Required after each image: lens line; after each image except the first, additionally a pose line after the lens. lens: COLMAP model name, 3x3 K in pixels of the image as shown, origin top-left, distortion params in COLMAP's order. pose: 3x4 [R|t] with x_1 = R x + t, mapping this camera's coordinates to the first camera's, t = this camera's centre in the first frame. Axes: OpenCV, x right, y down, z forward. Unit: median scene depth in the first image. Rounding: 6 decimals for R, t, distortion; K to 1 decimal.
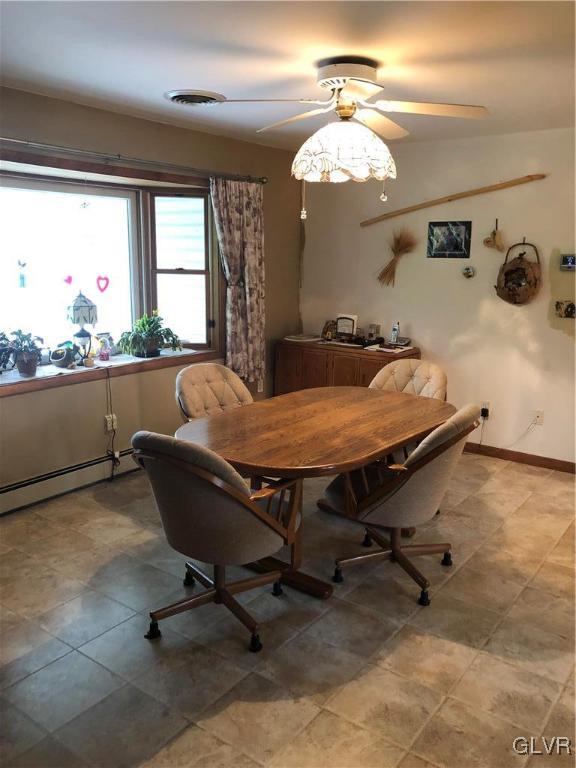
lens RADIAL K [[614.3, 0, 290.1], [0, 614.3, 385.5], [0, 0, 1]] dist [0.027874, -0.039993]
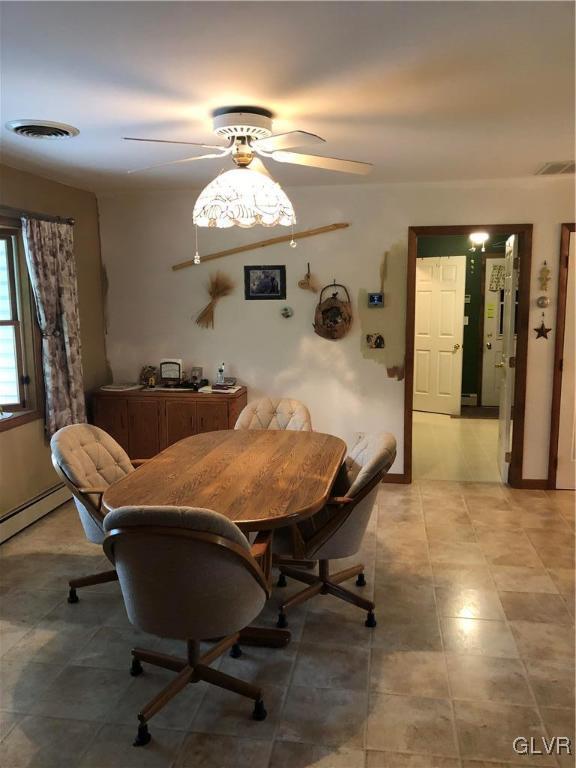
lens RADIAL K [[614.3, 0, 283.9], [0, 614.3, 396.0], [0, 0, 1]] dist [0.027874, -0.039993]
pose [[0.894031, -0.097054, 0.437365, -0.250957], [0.117932, 0.992805, -0.020760, -0.022418], [-0.432203, 0.070140, 0.899044, 0.067020]]
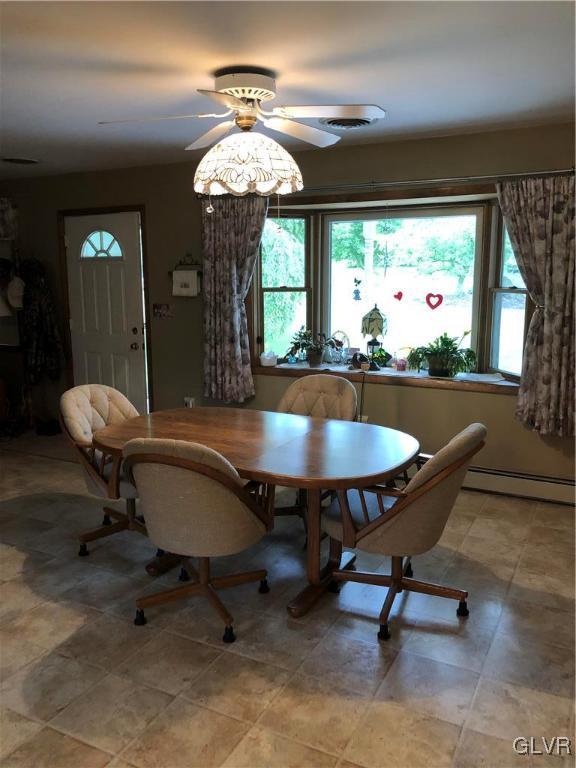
lens RADIAL K [[614.3, 0, 294.8], [0, 614.3, 389.7], [0, 0, 1]] dist [0.027874, -0.039993]
pose [[0.177226, 0.172686, -0.968902, 0.856129], [-0.193331, 0.971413, 0.137770, -0.144572], [0.964994, 0.162903, 0.205545, 0.722300]]
